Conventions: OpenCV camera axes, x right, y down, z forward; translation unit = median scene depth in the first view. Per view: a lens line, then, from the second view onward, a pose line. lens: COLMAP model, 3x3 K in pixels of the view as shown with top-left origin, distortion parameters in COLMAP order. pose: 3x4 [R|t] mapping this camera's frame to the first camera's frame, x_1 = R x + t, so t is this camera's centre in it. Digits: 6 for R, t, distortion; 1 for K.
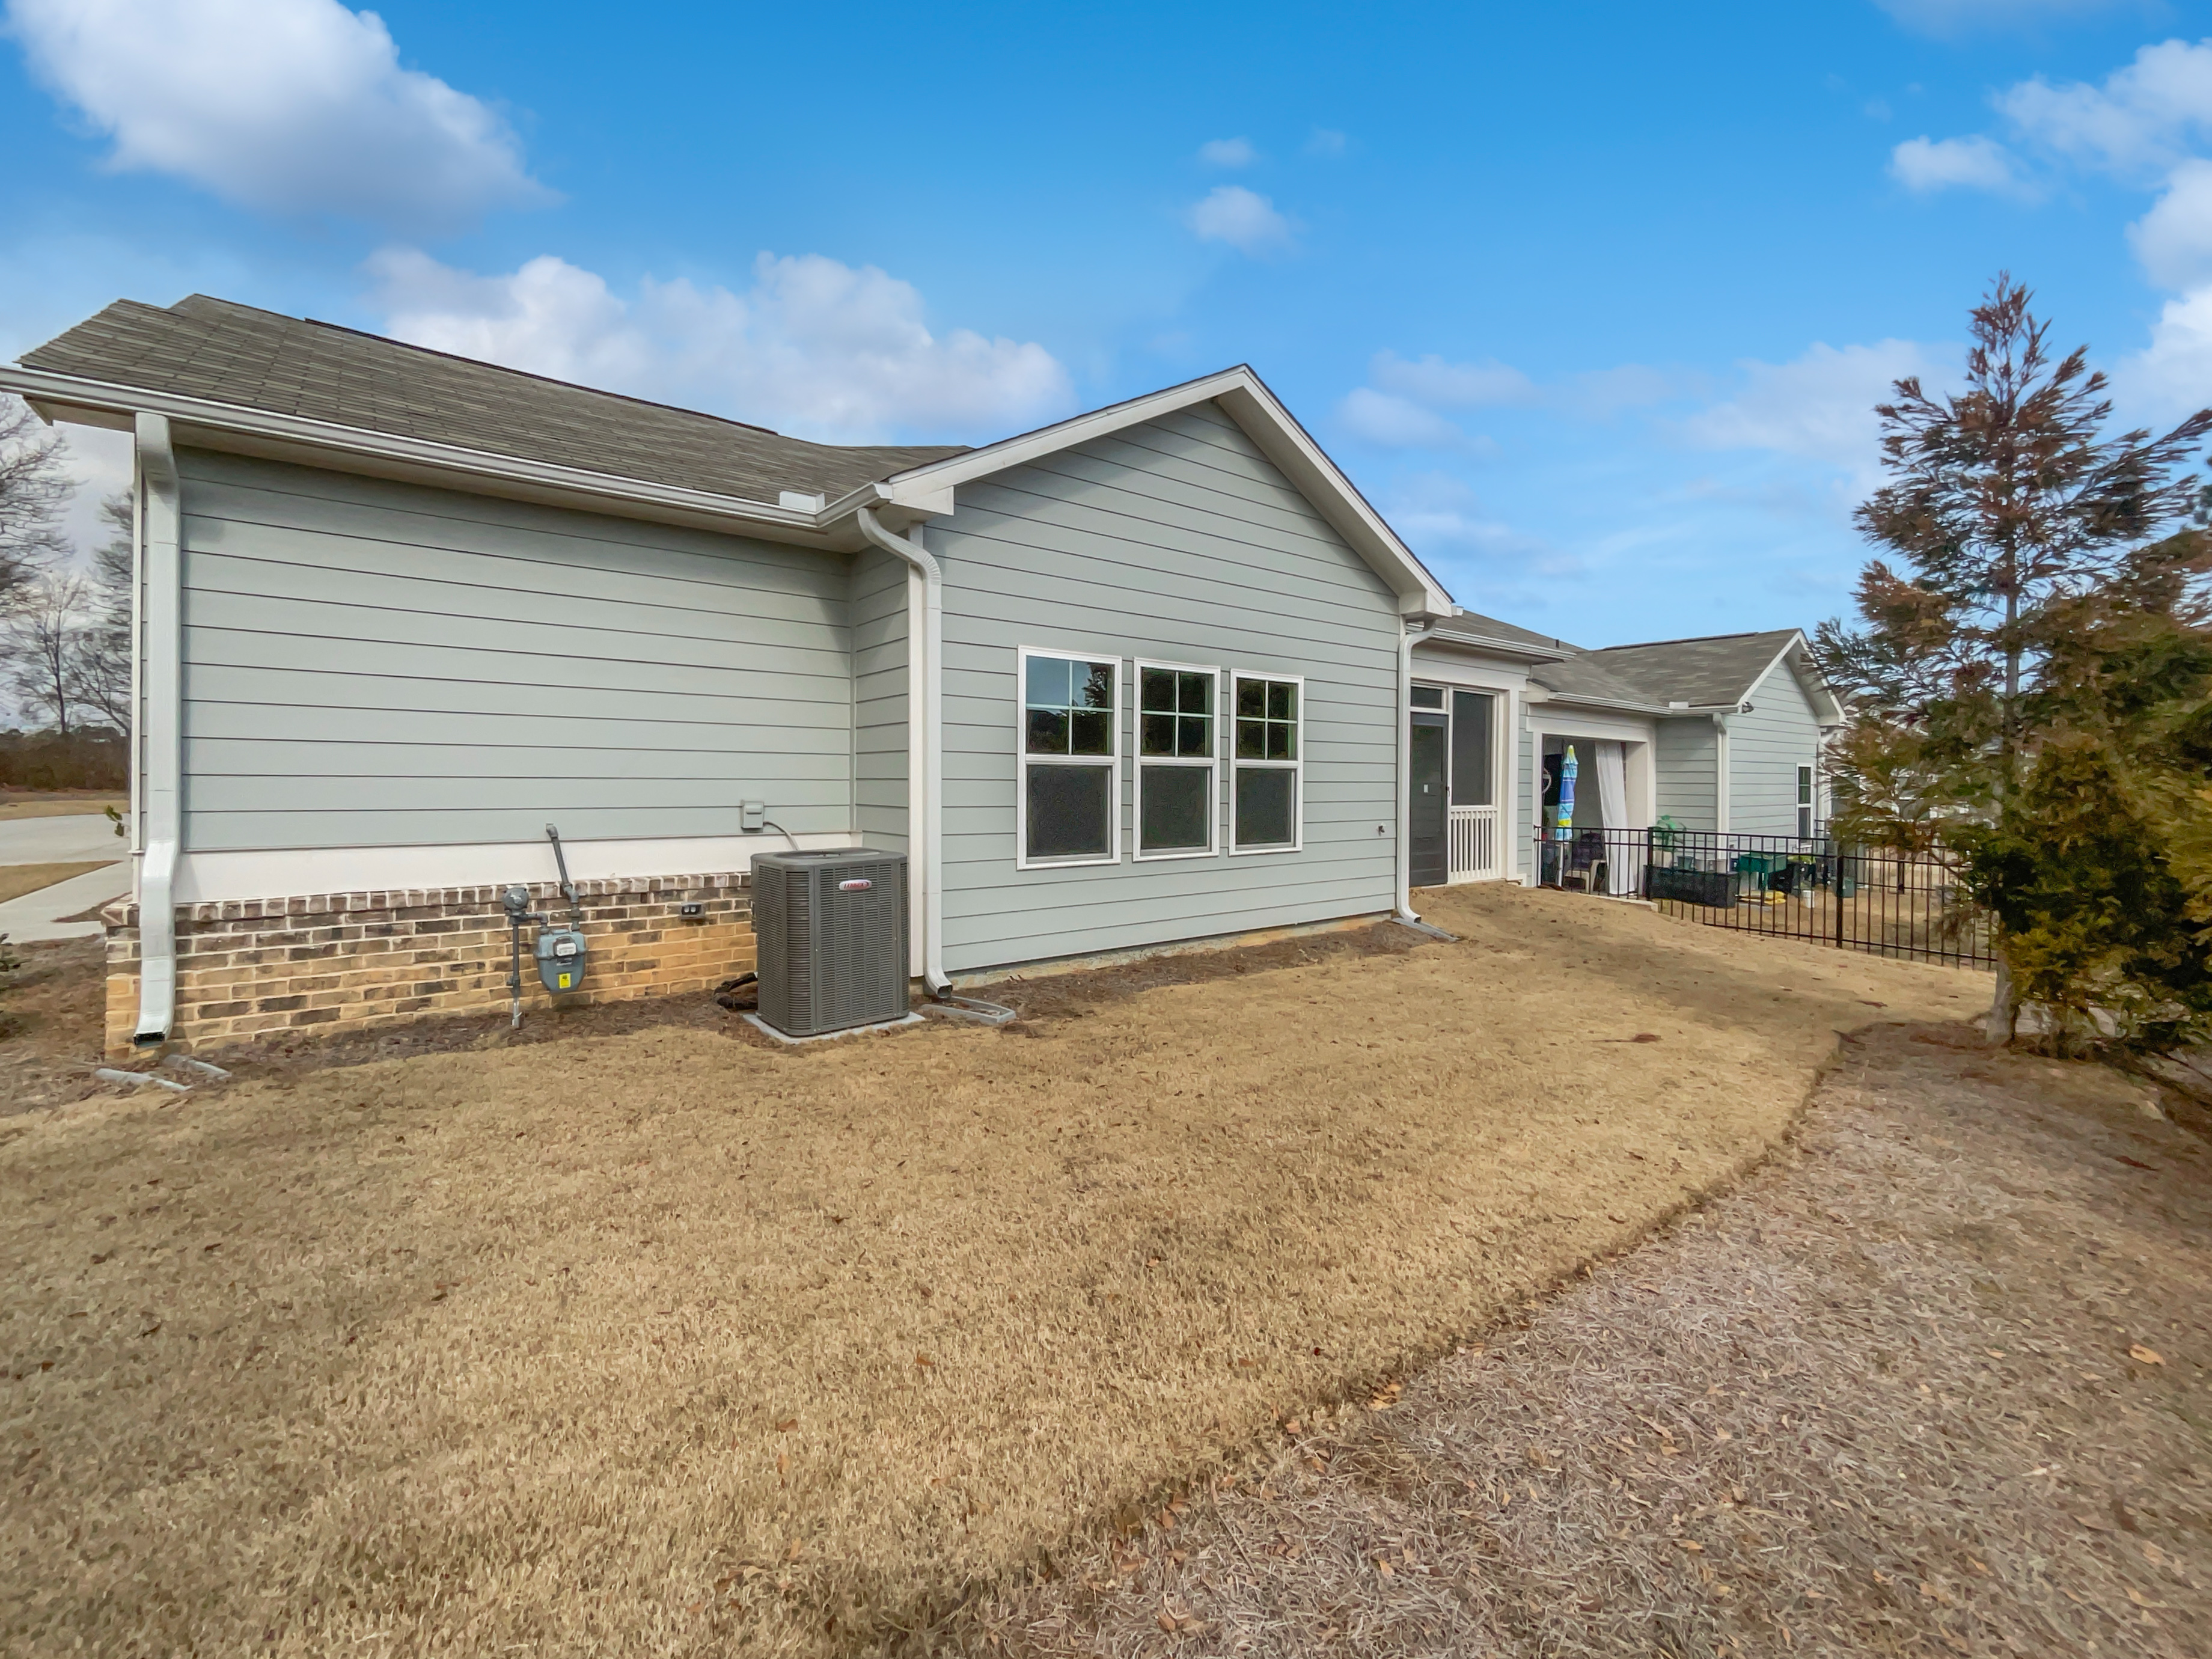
lens RADIAL K [[965.1, 0, 1107.3], [0, 965.1, 792.9], [0, 0, 1]] dist [-0.008253, 0.000373]
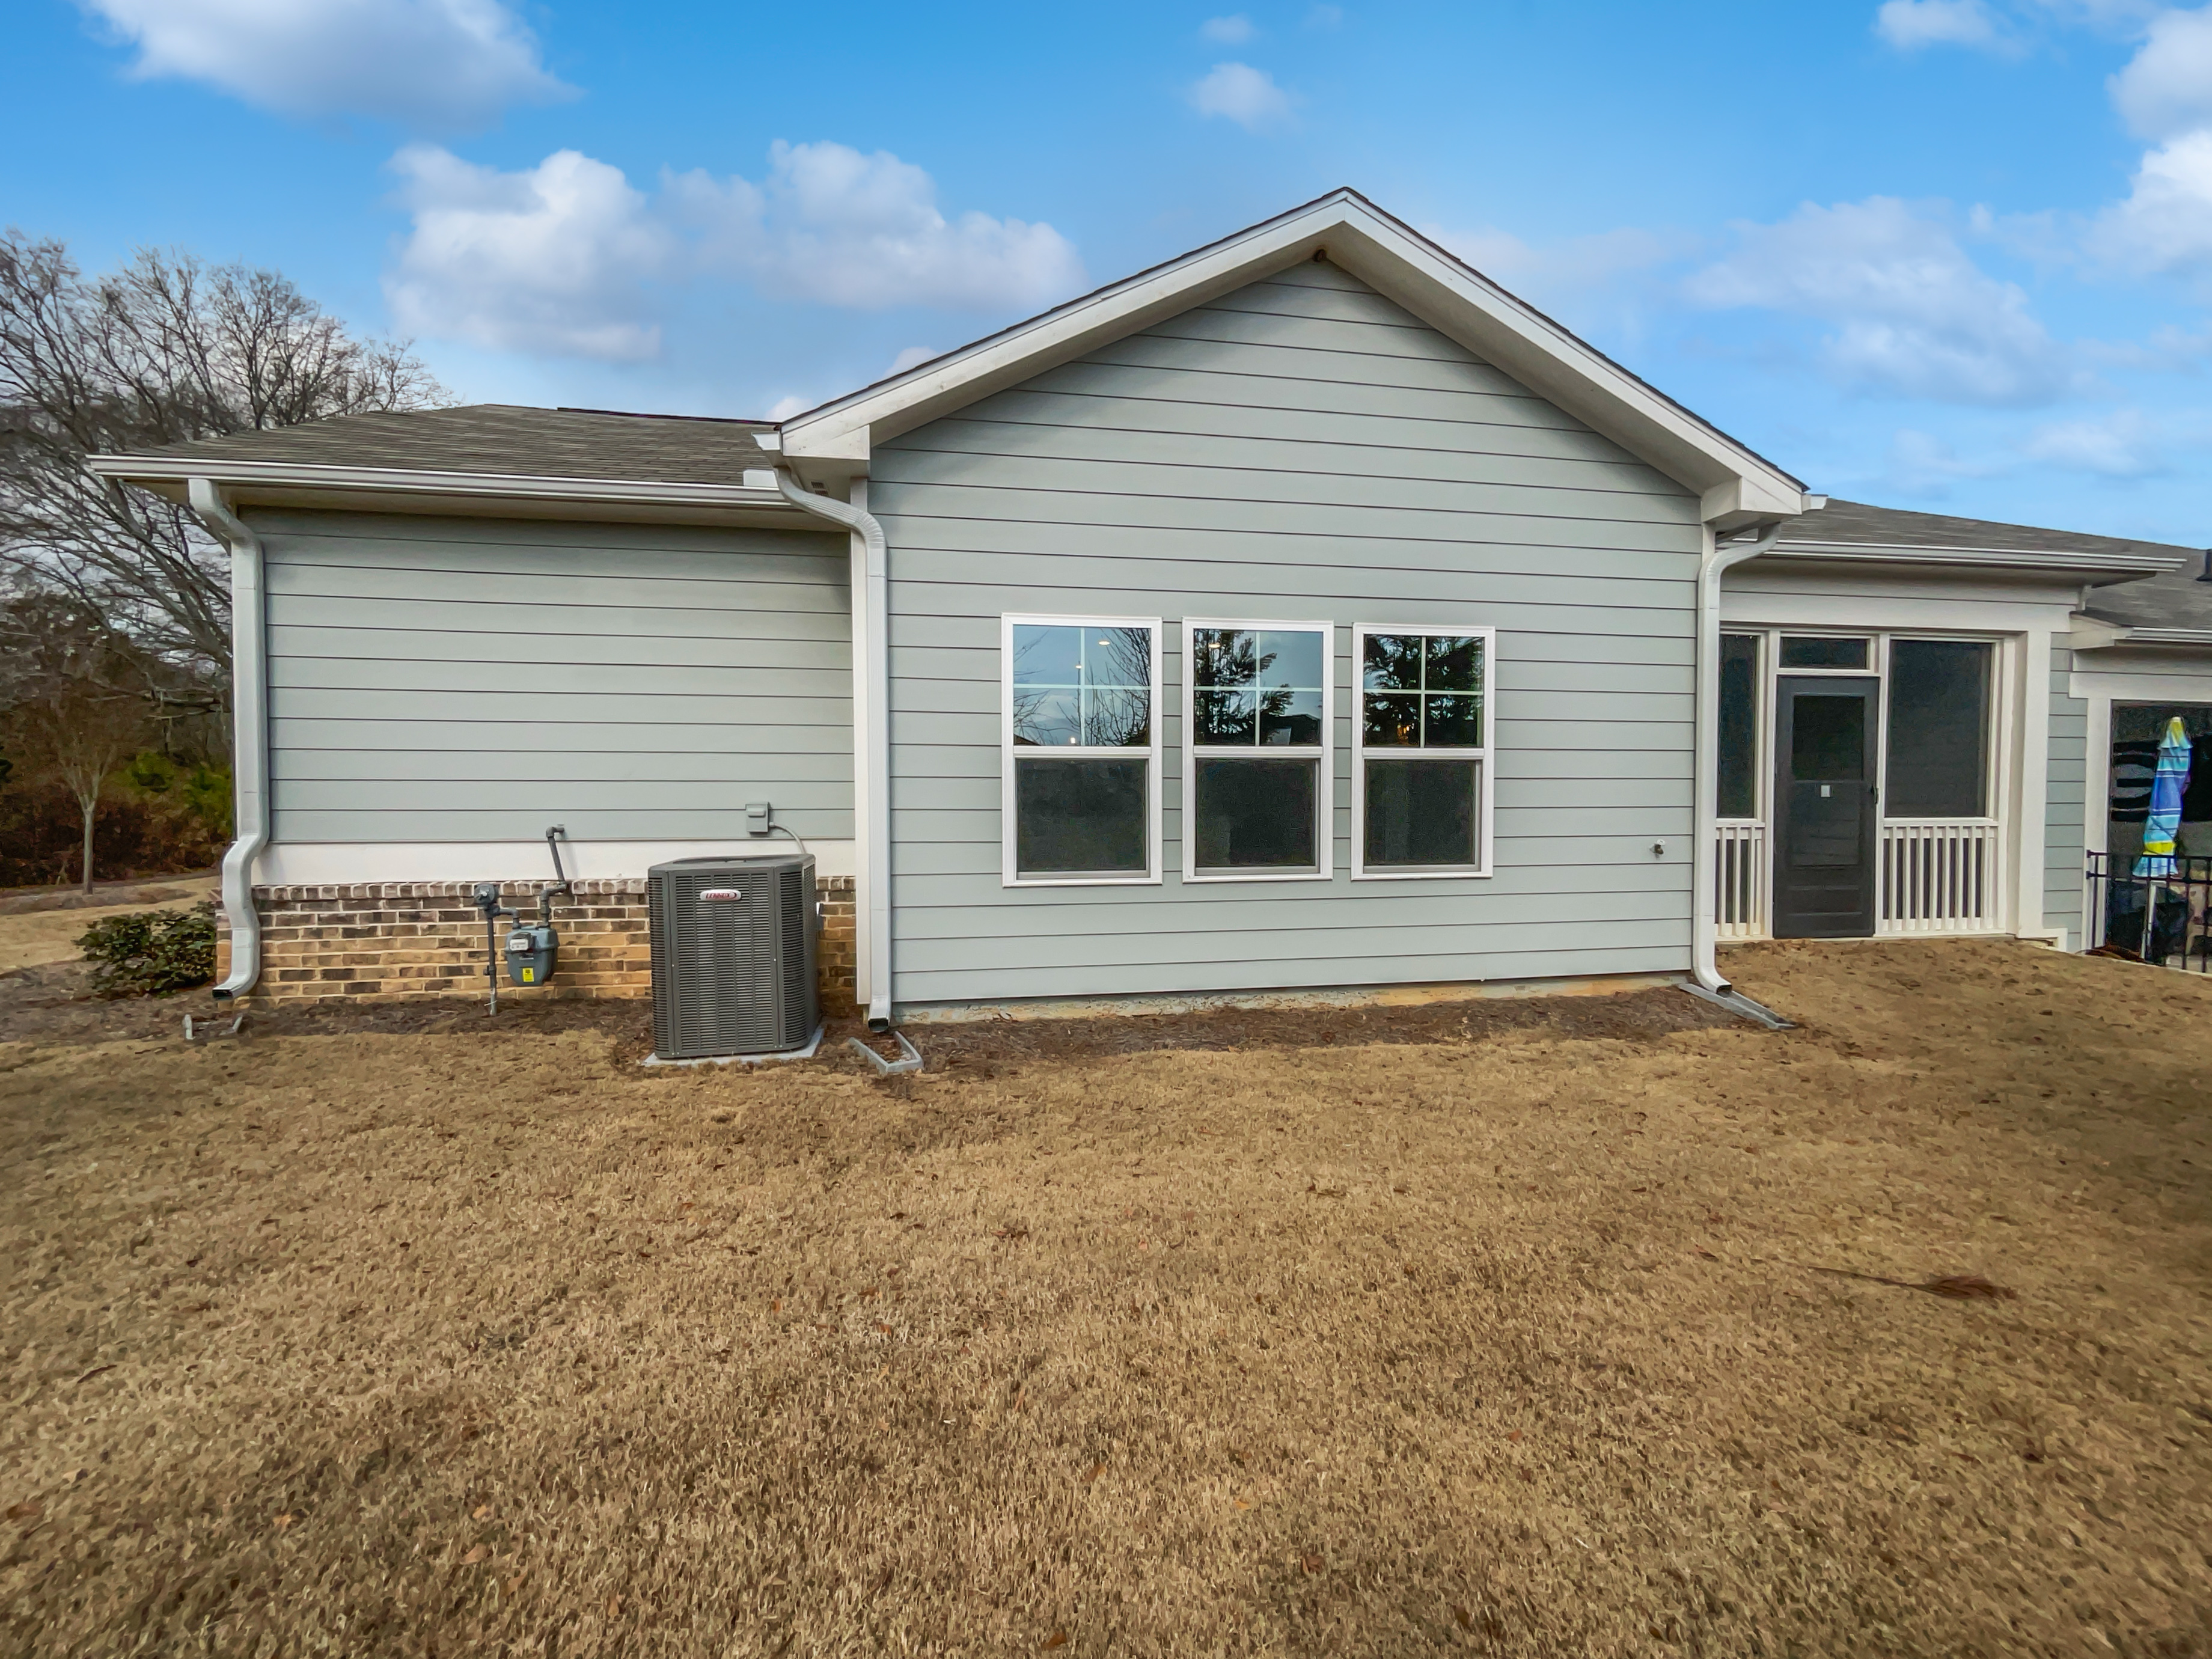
lens RADIAL K [[930.1, 0, 1106.0], [0, 930.1, 829.5], [0, 0, 1]] dist [-0.015724, 0.009071]
pose [[0.868612, 0.009703, -0.495397, 0.372834], [0.000794, 0.999780, 0.020974, 0.014122], [0.495492, -0.018612, 0.868413, 0.351524]]
